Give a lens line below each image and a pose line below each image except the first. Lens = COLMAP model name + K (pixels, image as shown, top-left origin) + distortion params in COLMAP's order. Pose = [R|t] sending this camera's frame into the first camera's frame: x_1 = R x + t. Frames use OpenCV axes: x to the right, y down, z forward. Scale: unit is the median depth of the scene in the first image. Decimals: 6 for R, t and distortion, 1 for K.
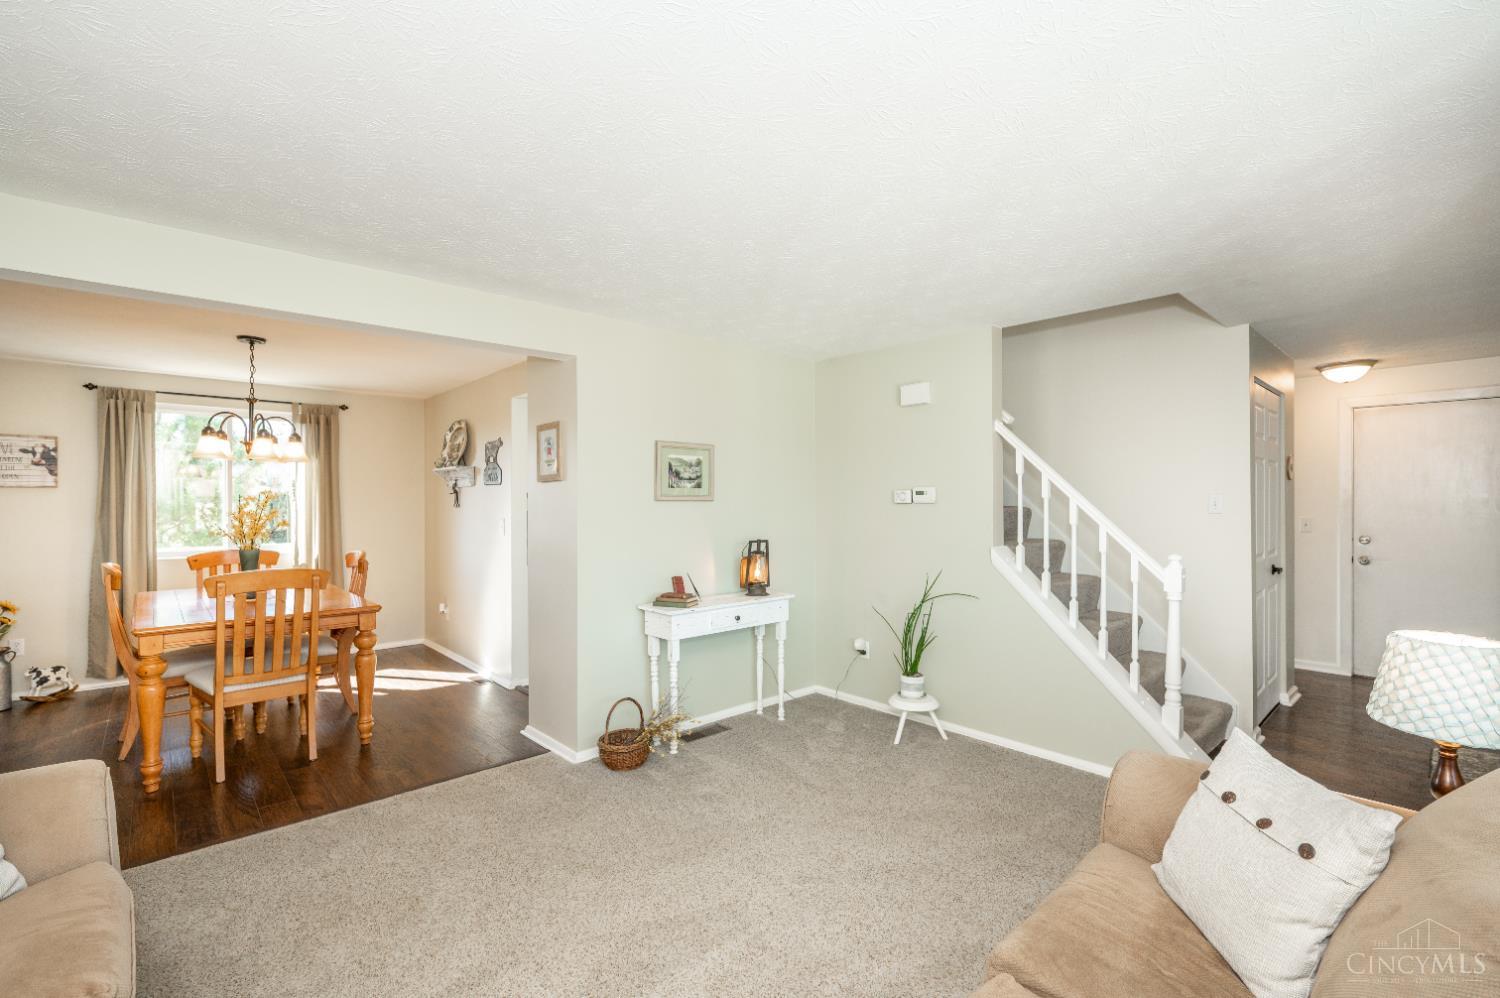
lens RADIAL K [[660.2, 0, 754.1], [0, 660.2, 501.9], [0, 0, 1]] dist [0.002892, 0.000163]
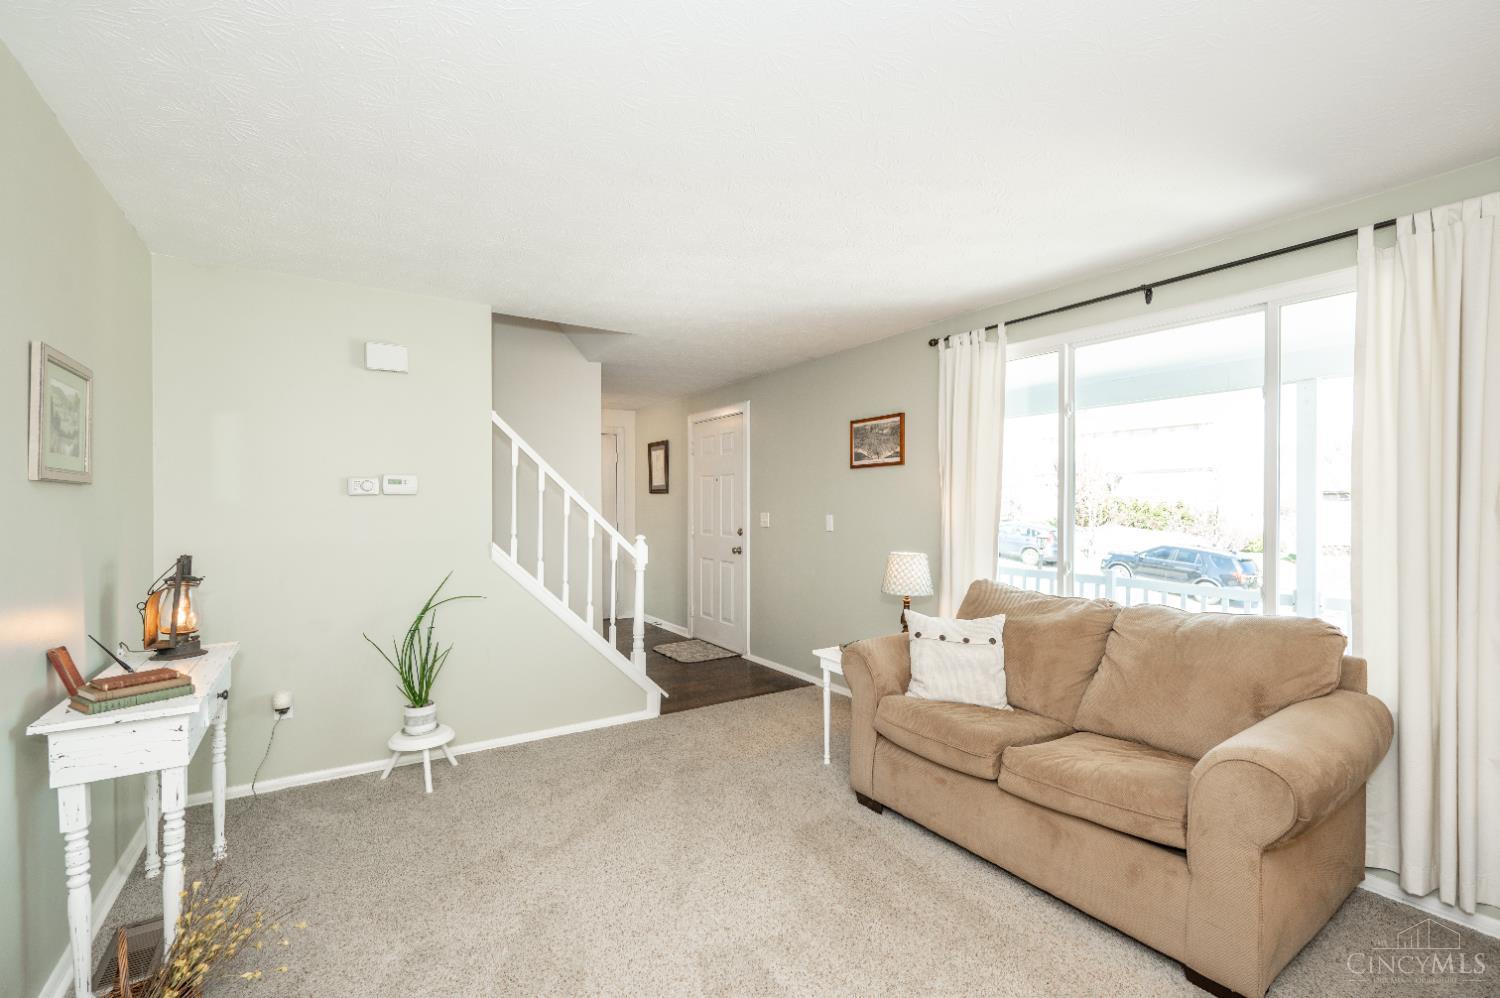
lens RADIAL K [[660.2, 0, 758.6], [0, 660.2, 501.9], [0, 0, 1]] dist [0.002892, 0.000163]
pose [[0.157241, 0.001055, 0.987560, -0.498890], [0.003322, 0.999993, -0.001598, 0.014563], [-0.987555, 0.003532, 0.157236, 0.461133]]
